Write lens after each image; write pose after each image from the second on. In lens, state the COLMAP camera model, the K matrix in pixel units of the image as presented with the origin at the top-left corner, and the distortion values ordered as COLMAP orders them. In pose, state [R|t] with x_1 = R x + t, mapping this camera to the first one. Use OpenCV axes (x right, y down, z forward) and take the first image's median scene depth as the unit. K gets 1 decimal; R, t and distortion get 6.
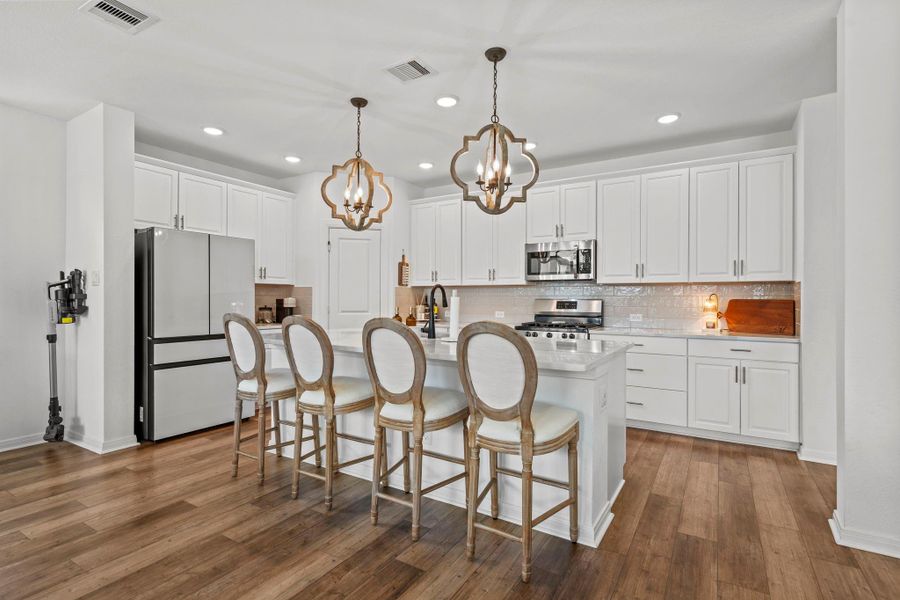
lens RADIAL K [[438.0, 0, 449.6], [0, 438.0, 295.4], [0, 0, 1]] dist [-0.002925, -0.000202]
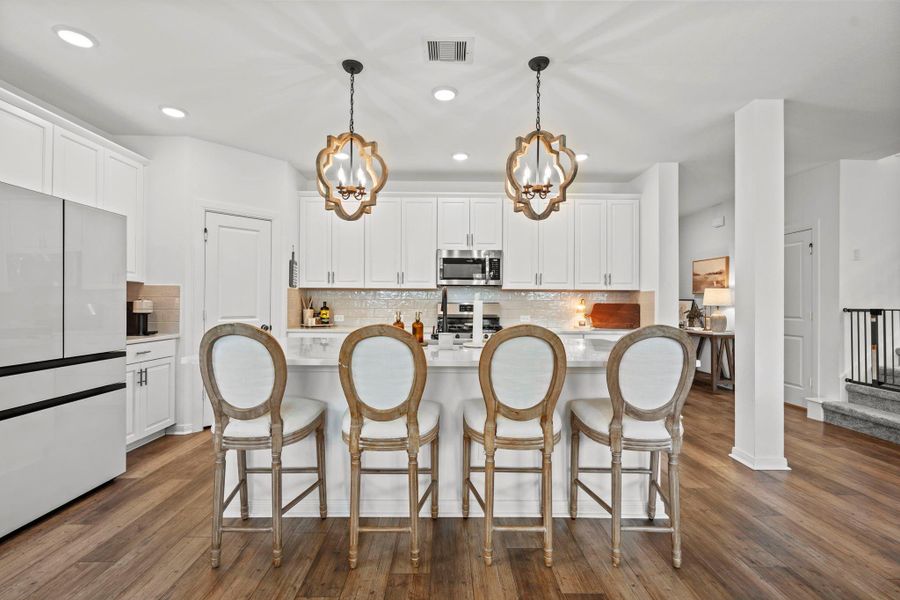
lens RADIAL K [[395.4, 0, 448.3], [0, 395.4, 301.9], [0, 0, 1]] dist [-0.002750, 0.001058]
pose [[0.847517, 0.003309, 0.530758, -0.366185], [-0.008770, 0.999931, 0.007770, -0.001015], [-0.530696, -0.011240, 0.847488, 0.214704]]
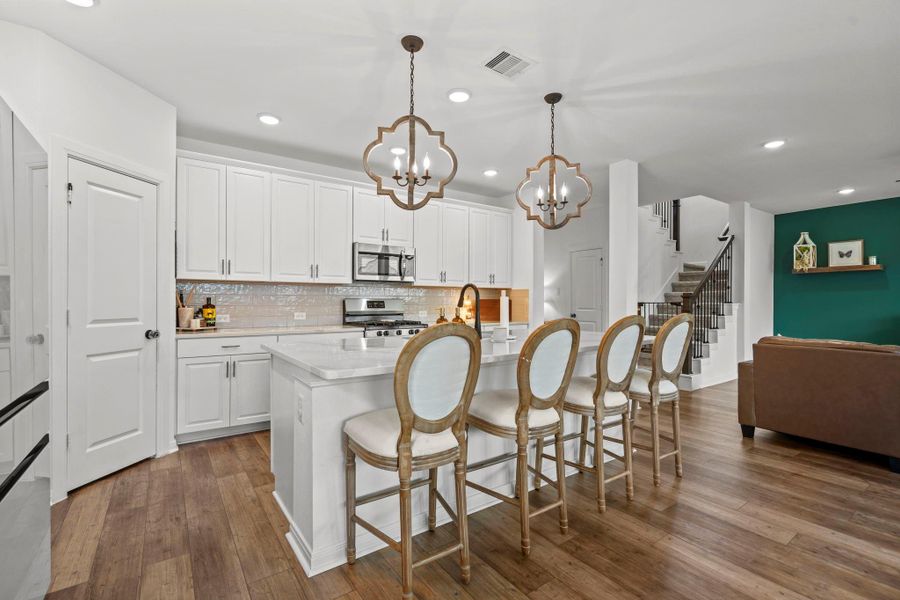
lens RADIAL K [[395.4, 0, 447.5], [0, 395.4, 301.7], [0, 0, 1]] dist [-0.002750, 0.001058]
pose [[0.405266, -0.005831, 0.914180, -0.665562], [-0.012297, 0.999854, 0.011829, 0.003061], [-0.914116, -0.016036, 0.405135, 0.534321]]
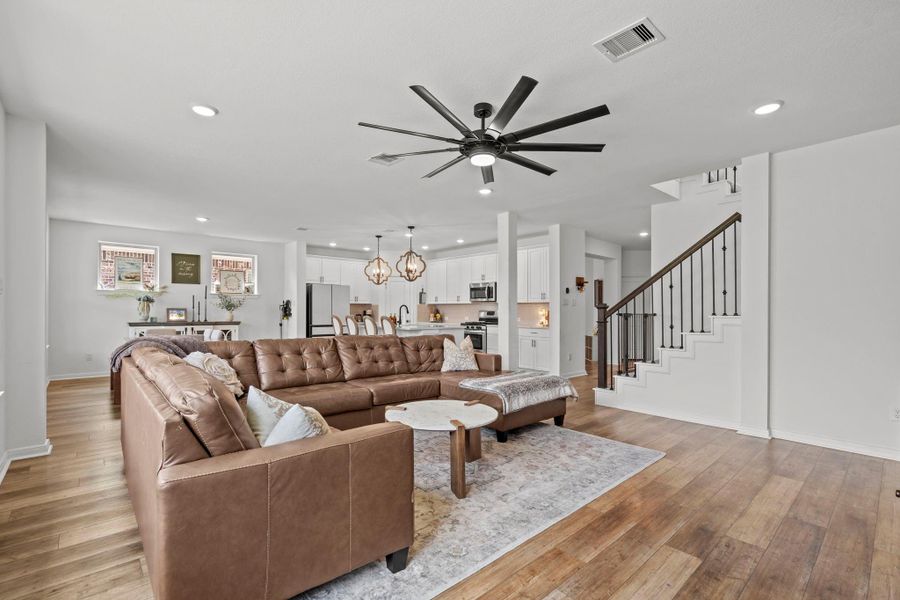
lens RADIAL K [[417.9, 0, 453.3], [0, 417.9, 305.9], [0, 0, 1]] dist [-0.000863, 0.000264]
pose [[0.958528, -0.004602, -0.284962, 0.787912], [0.003269, 0.999981, -0.005153, -0.003837], [0.284980, 0.004008, 0.958525, -1.080518]]
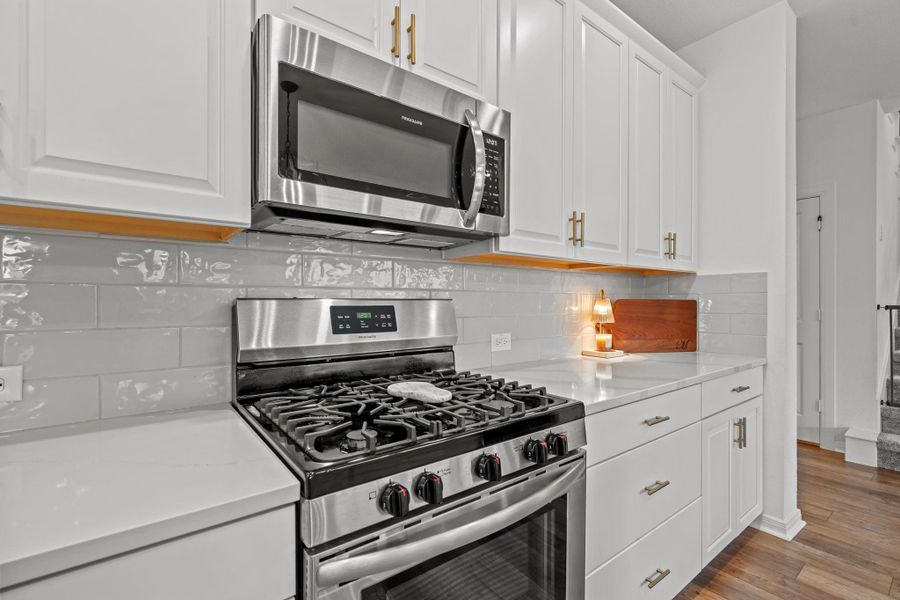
lens RADIAL K [[417.9, 0, 458.8], [0, 417.9, 300.5], [0, 0, 1]] dist [-0.000863, 0.000264]
pose [[0.338482, -0.005506, 0.940957, 0.034001], [-0.011379, 0.999886, 0.009944, 0.007731], [-0.940904, -0.014073, 0.338381, 1.021167]]
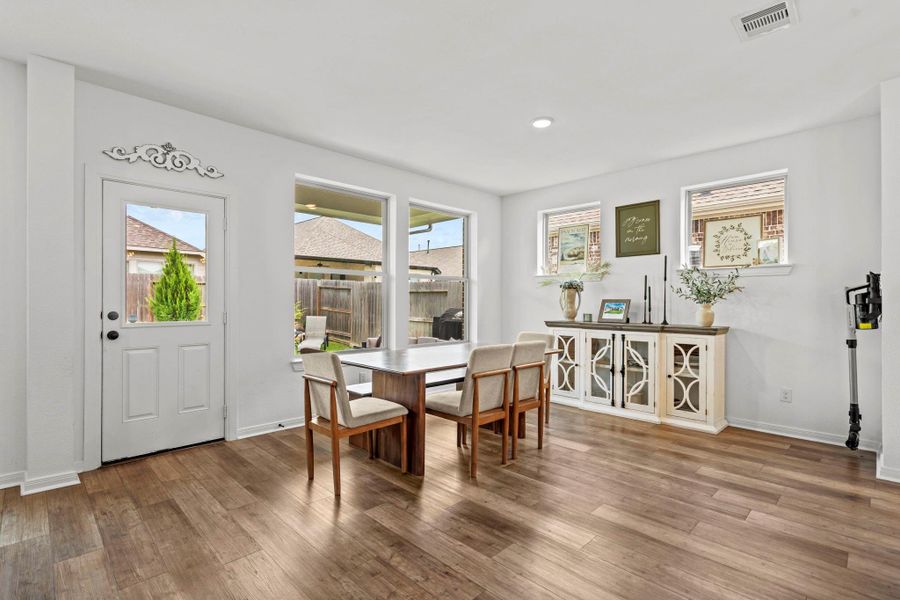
lens RADIAL K [[417.9, 0, 443.4], [0, 417.9, 302.1], [0, 0, 1]] dist [-0.000863, 0.000264]
pose [[-0.236807, -0.002025, -0.971554, 0.195174], [0.006251, 0.999974, -0.003608, 0.001722], [0.971536, -0.006927, -0.236789, 0.281038]]
